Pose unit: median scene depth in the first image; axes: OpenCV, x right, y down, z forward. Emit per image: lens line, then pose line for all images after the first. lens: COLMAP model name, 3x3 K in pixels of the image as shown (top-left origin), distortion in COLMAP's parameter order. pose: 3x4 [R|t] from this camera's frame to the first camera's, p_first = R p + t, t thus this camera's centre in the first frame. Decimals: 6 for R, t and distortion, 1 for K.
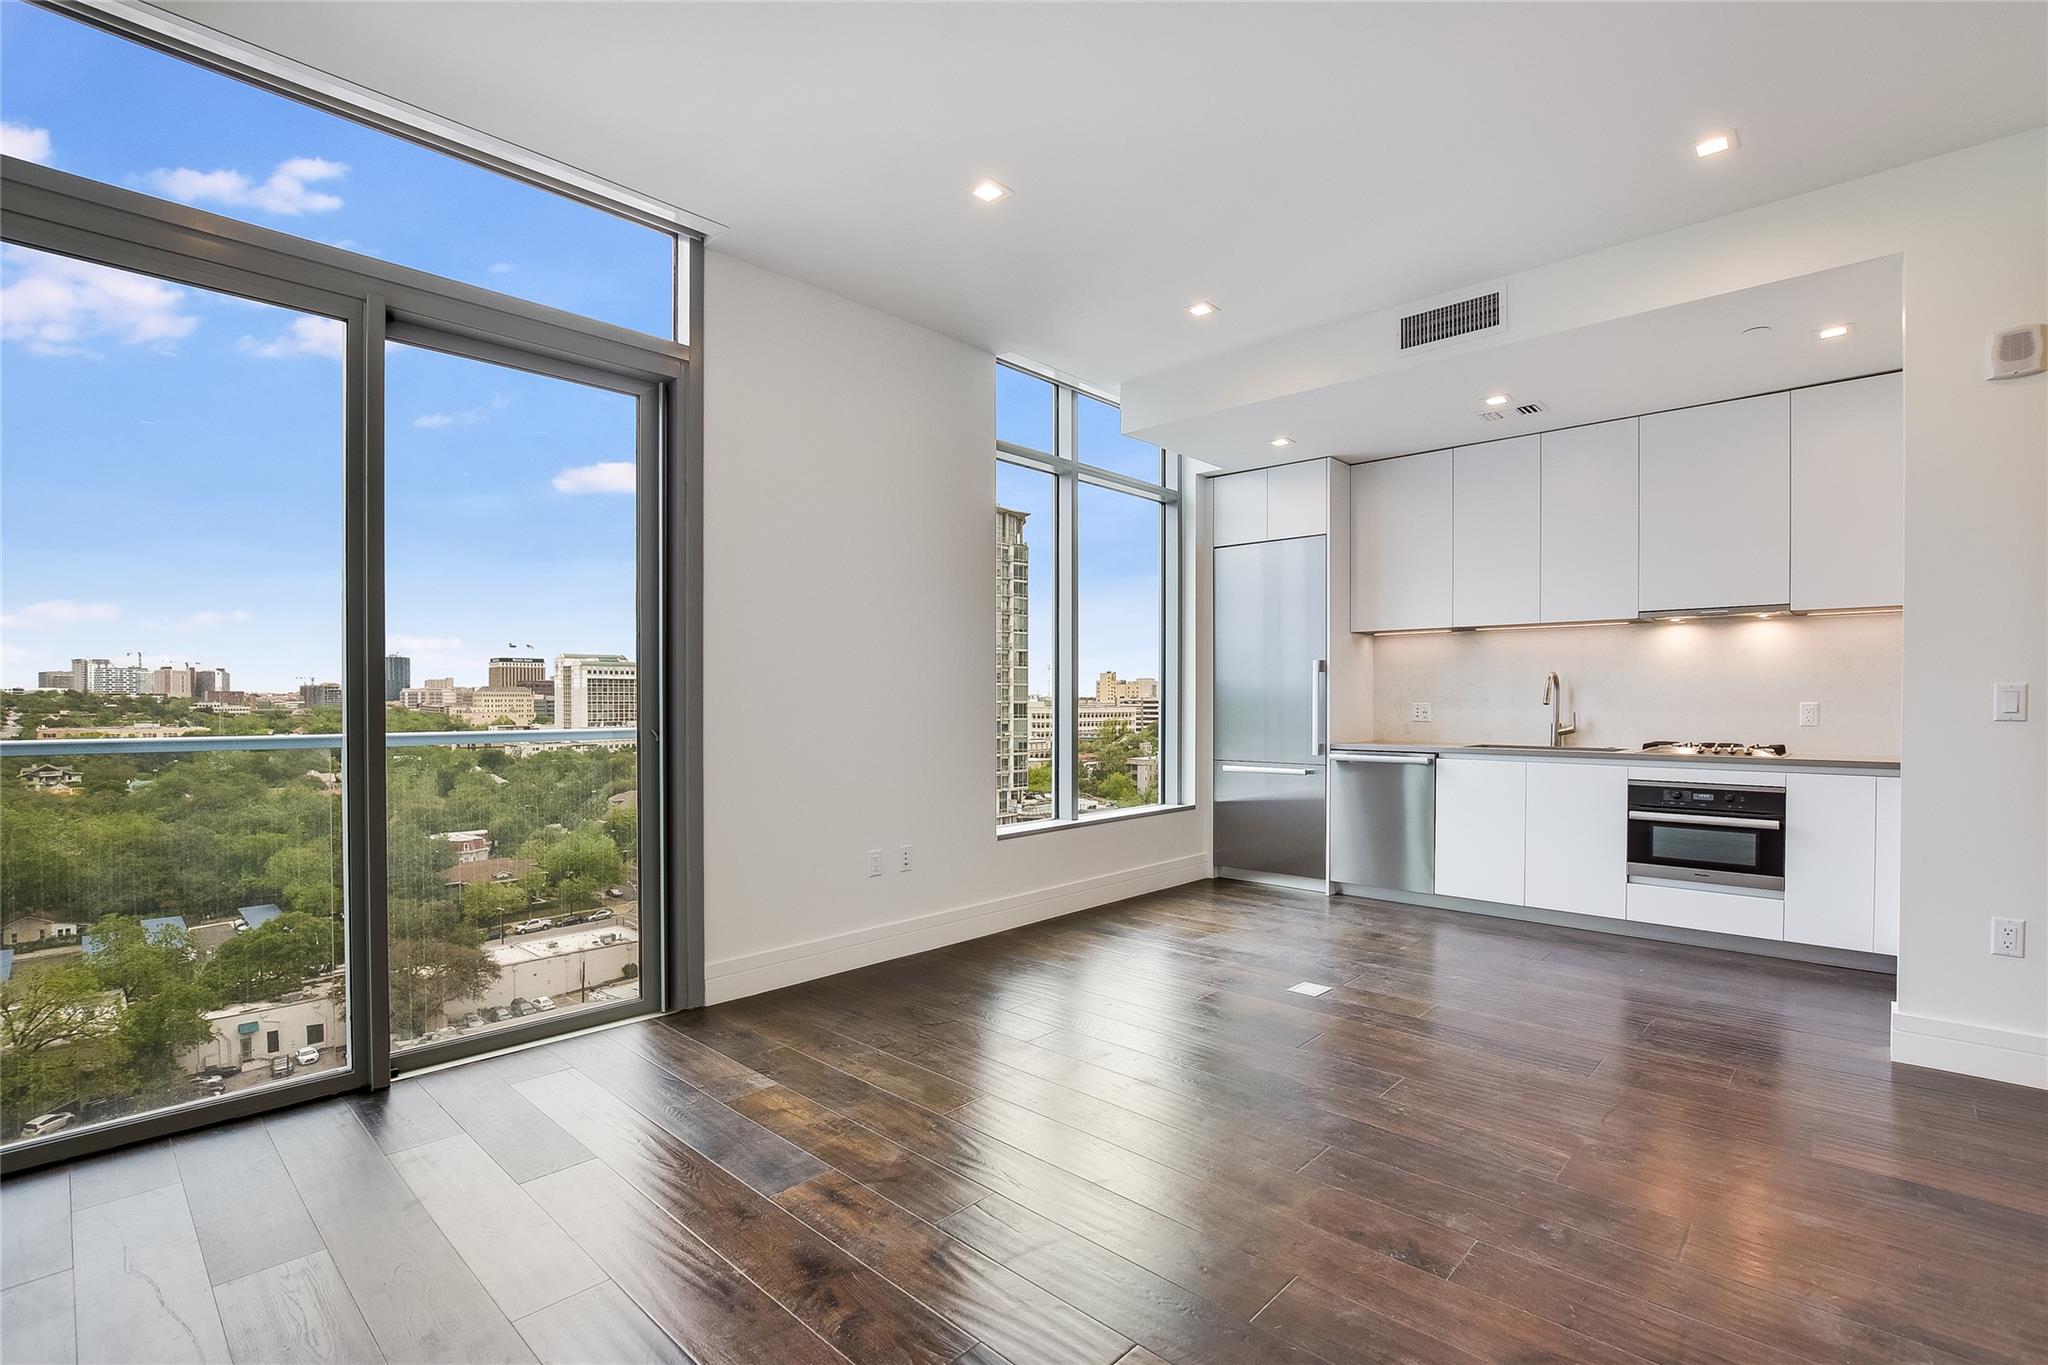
lens RADIAL K [[934.2, 0, 1014.7], [0, 934.2, 702.8], [0, 0, 1]] dist [-0.016681, 0.000640]
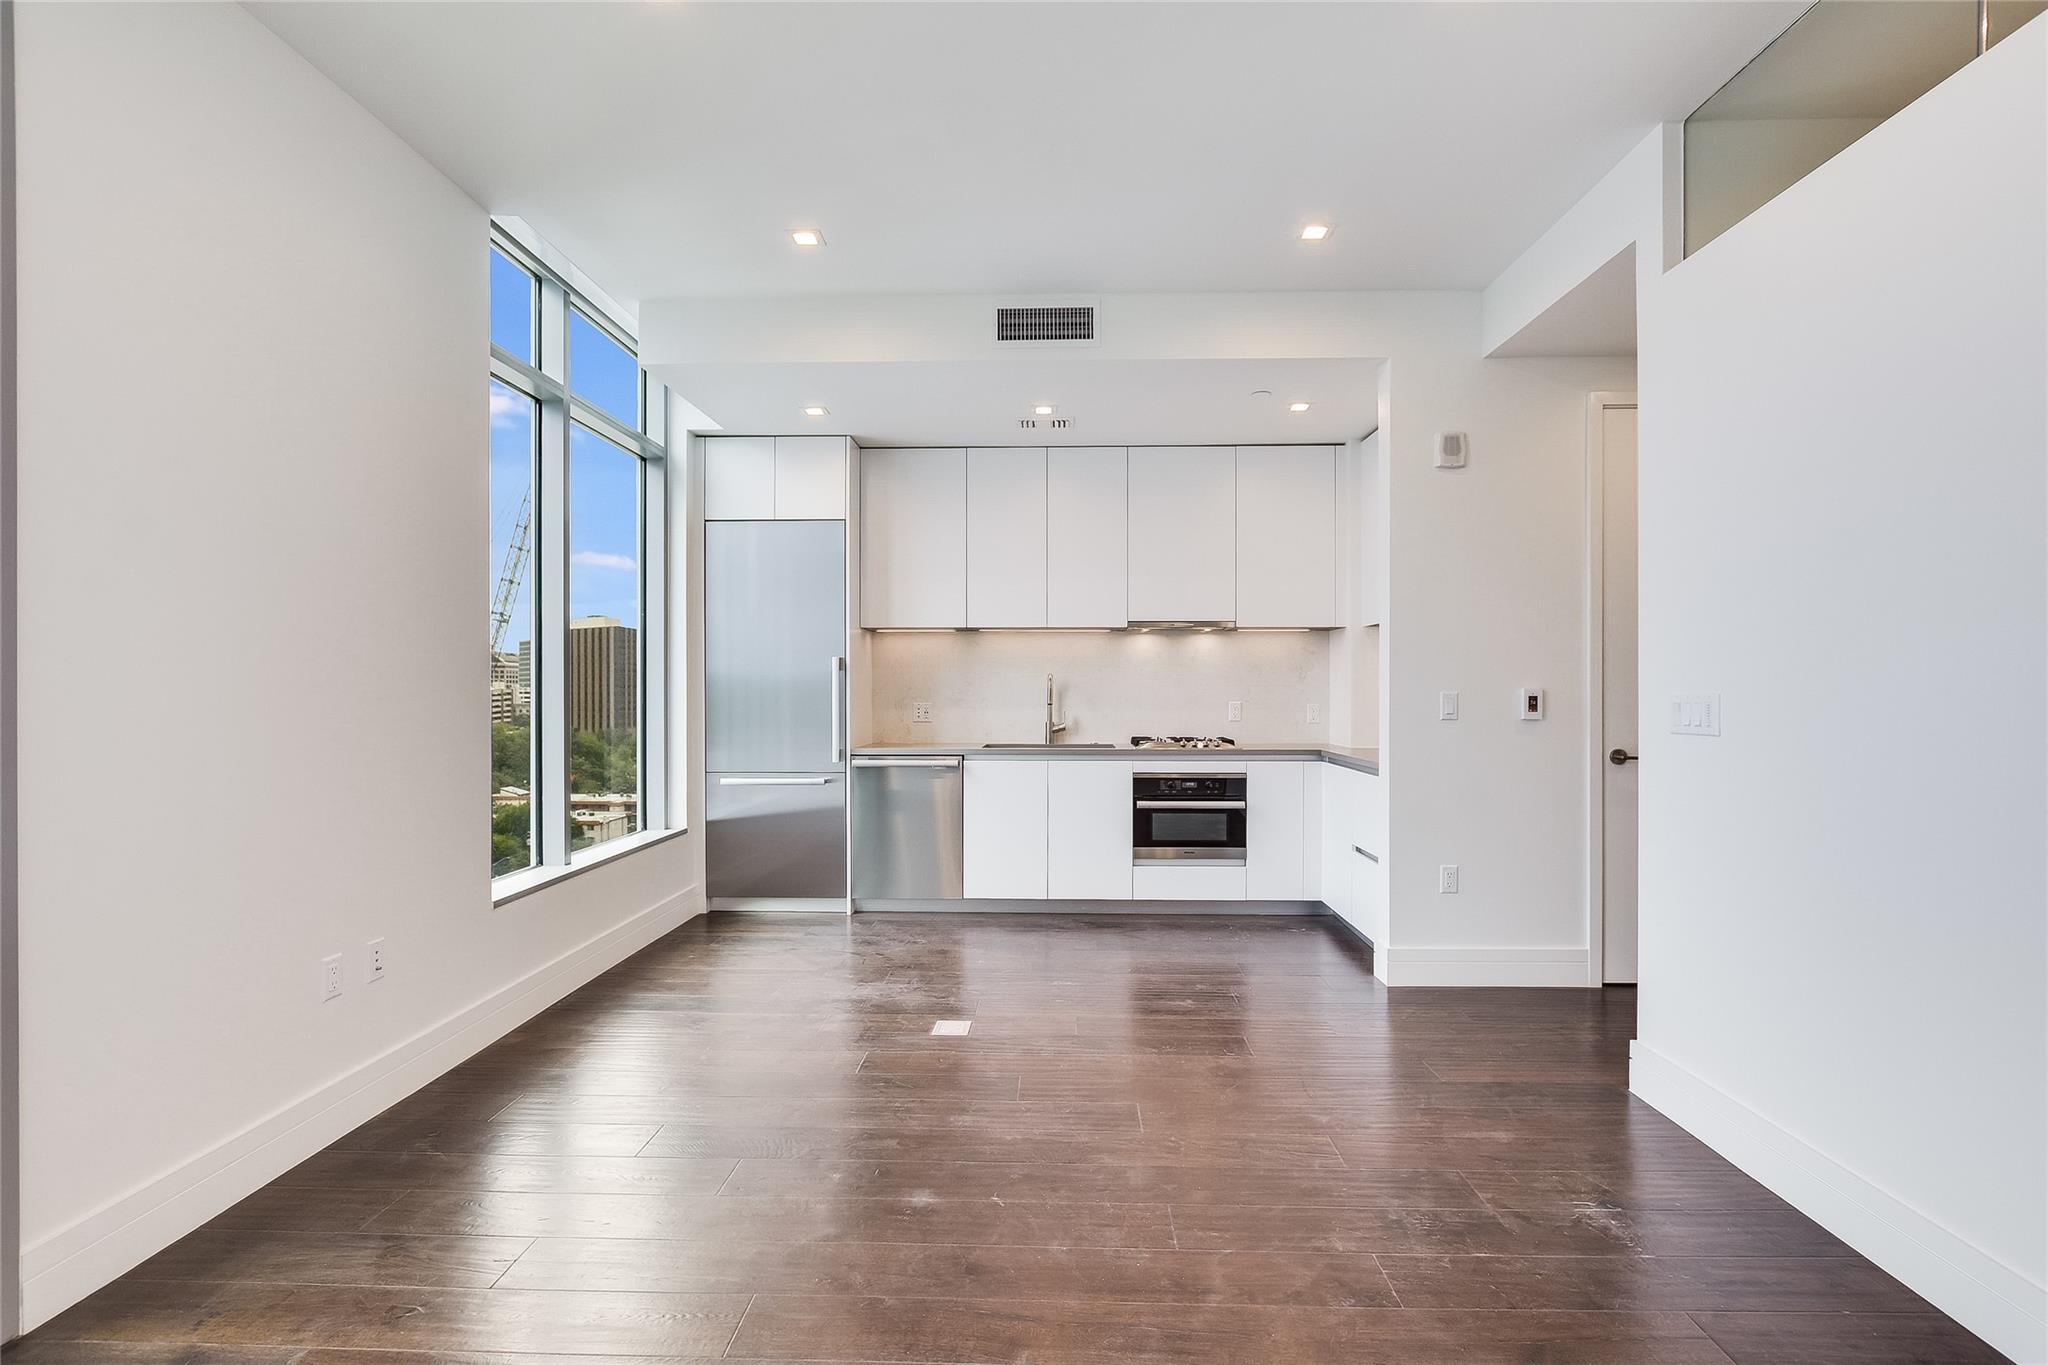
lens RADIAL K [[988.1, 0, 1022.4], [0, 988.1, 688.5], [0, 0, 1]] dist [-0.014596, 0.007704]
pose [[0.751991, 0.001219, 0.659172, -0.168045], [0.001746, 0.999991, -0.003840, -0.010961], [-0.659171, 0.004038, 0.751982, 0.150859]]
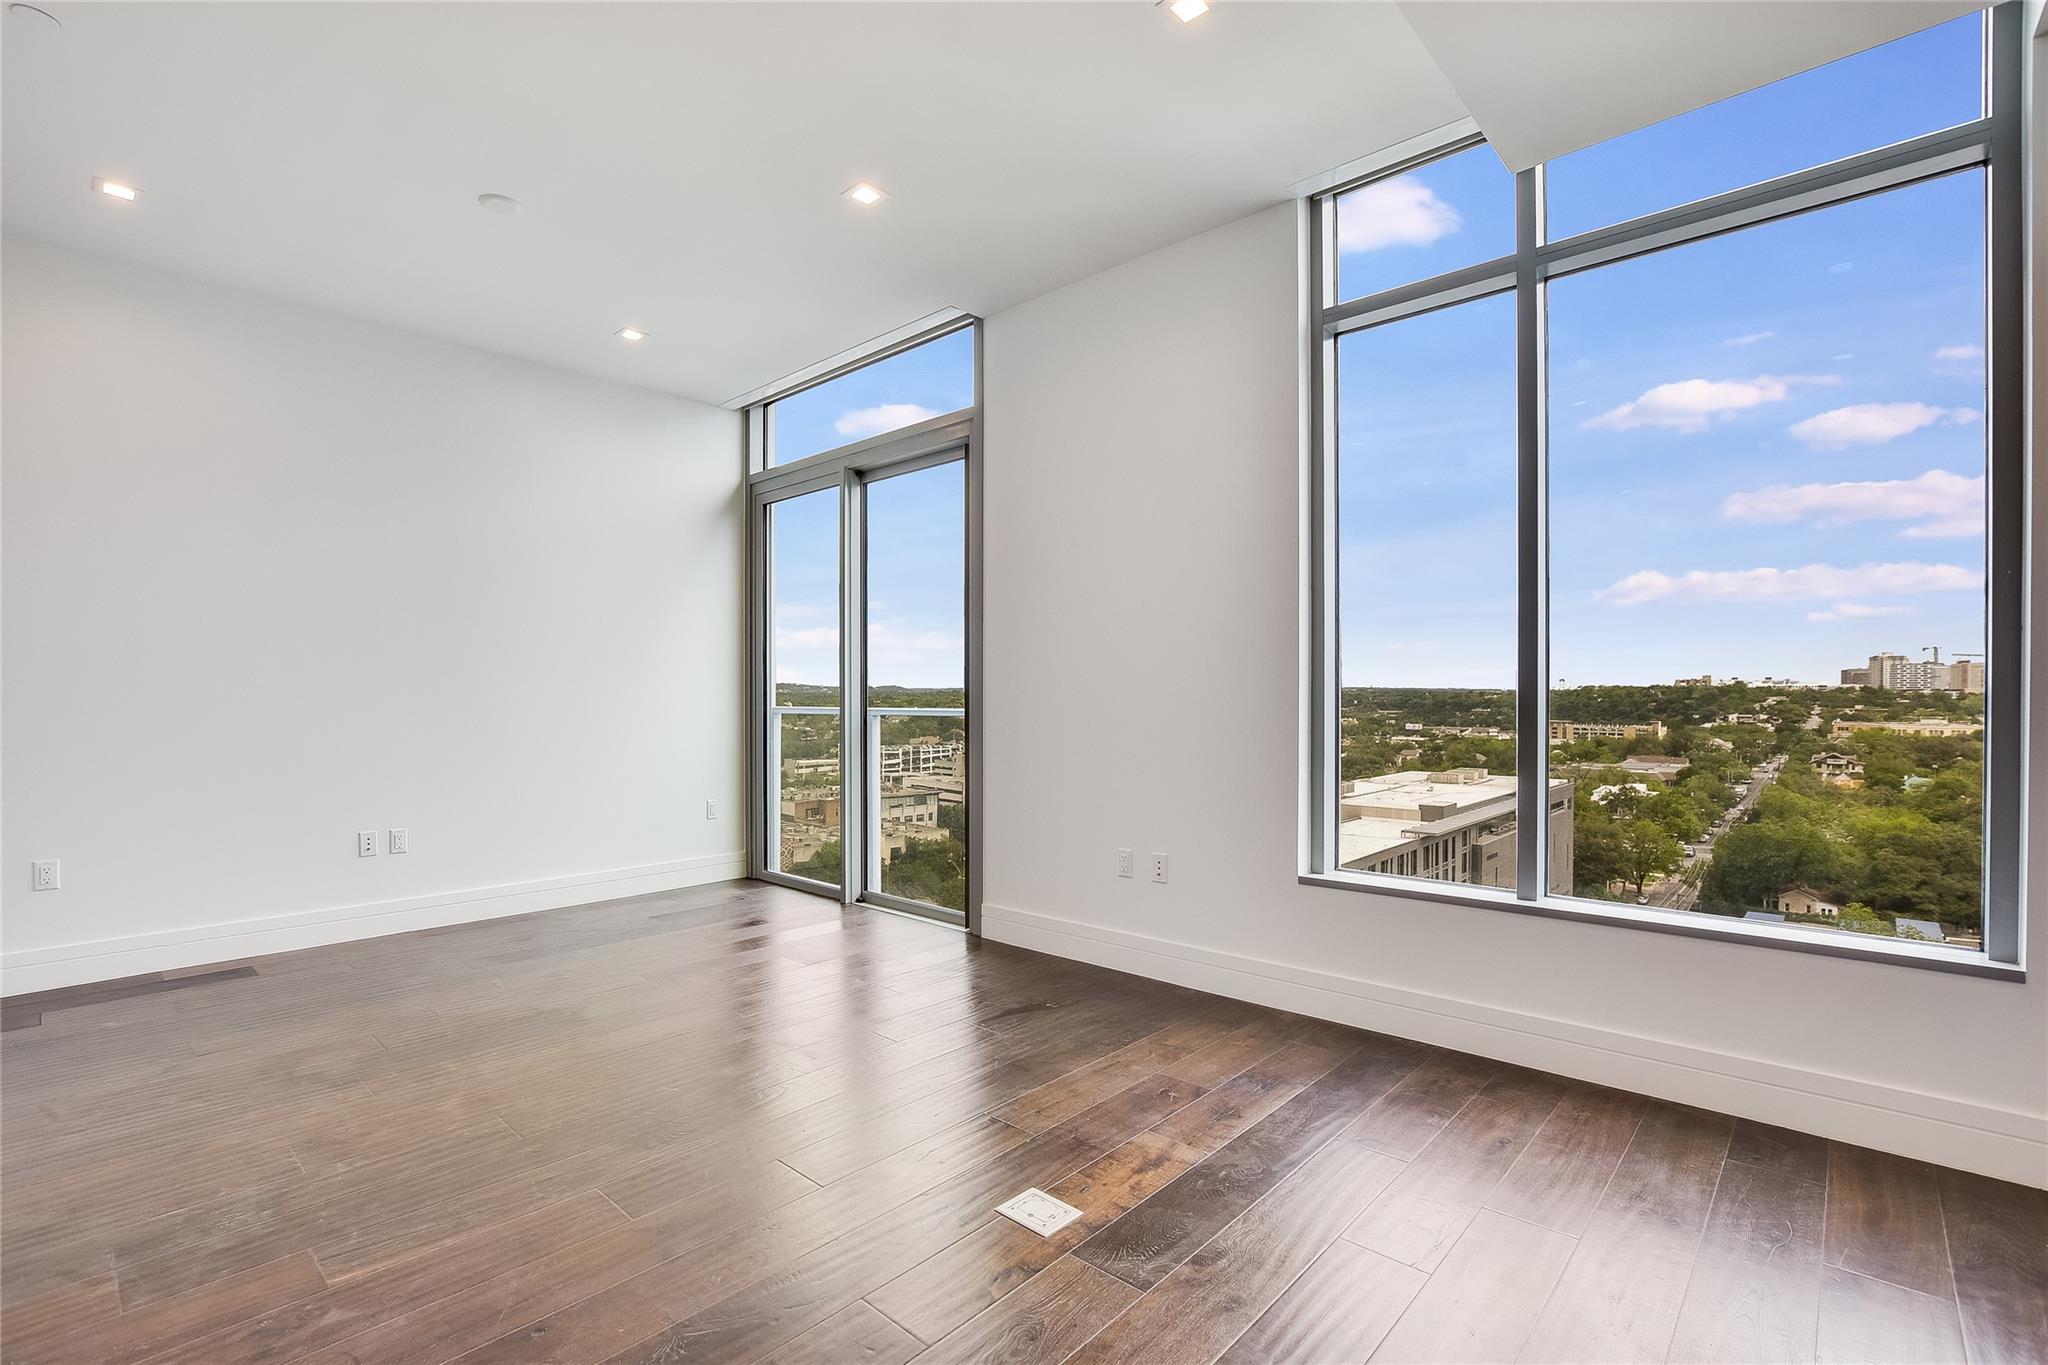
lens RADIAL K [[934.2, 0, 1014.7], [0, 934.2, 702.8], [0, 0, 1]] dist [-0.016681, 0.000640]
pose [[0.016159, 0.007299, -0.999843, 0.550102], [-0.002709, 0.999970, 0.007256, 0.005974], [0.999866, 0.002591, 0.016178, 0.628872]]
